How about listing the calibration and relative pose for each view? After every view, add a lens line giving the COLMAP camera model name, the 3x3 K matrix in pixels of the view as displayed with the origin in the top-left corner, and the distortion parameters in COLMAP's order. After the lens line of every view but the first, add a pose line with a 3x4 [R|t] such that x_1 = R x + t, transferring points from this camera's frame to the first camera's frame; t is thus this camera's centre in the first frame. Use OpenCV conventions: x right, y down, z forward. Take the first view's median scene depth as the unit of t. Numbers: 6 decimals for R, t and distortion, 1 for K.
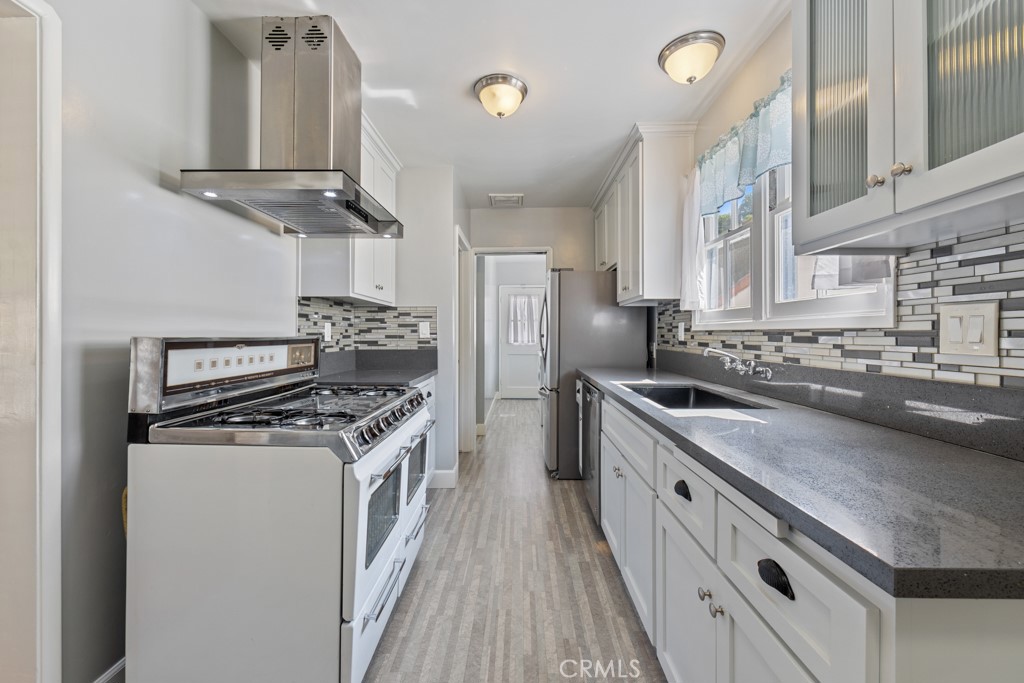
lens RADIAL K [[405.3, 0, 513.2], [0, 405.3, 339.3], [0, 0, 1]] dist [0.002755, -0.000173]
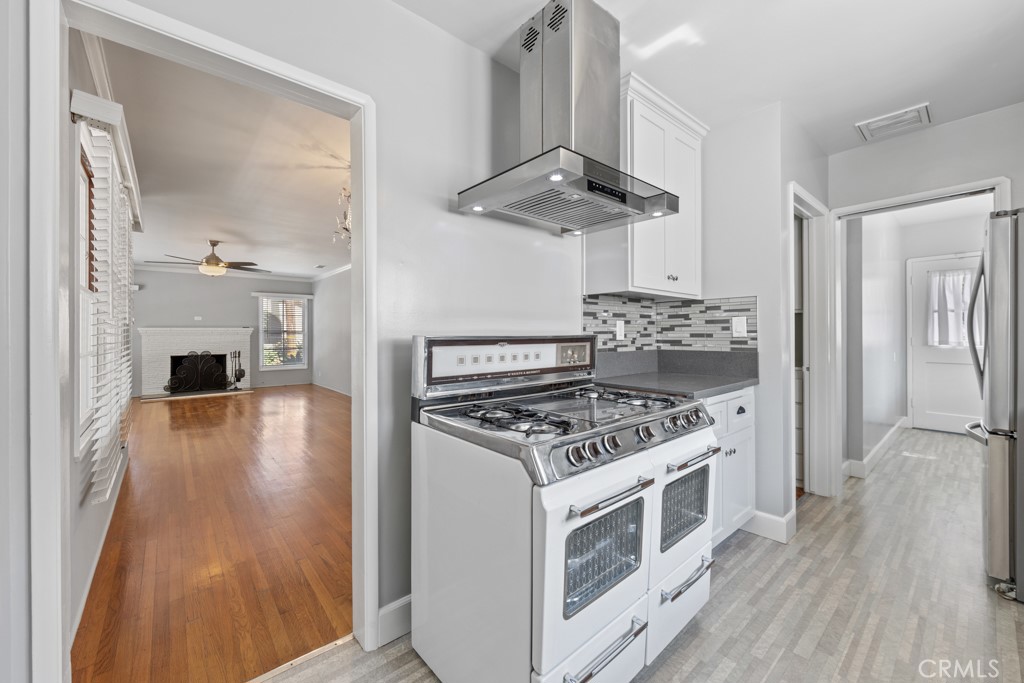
lens RADIAL K [[405.3, 0, 519.4], [0, 405.3, 334.1], [0, 0, 1]] dist [0.002755, -0.000173]
pose [[0.671162, -0.000092, -0.741311, 0.092065], [-0.006089, 0.999966, -0.005636, -0.002279], [0.741286, 0.008296, 0.671138, 0.189258]]
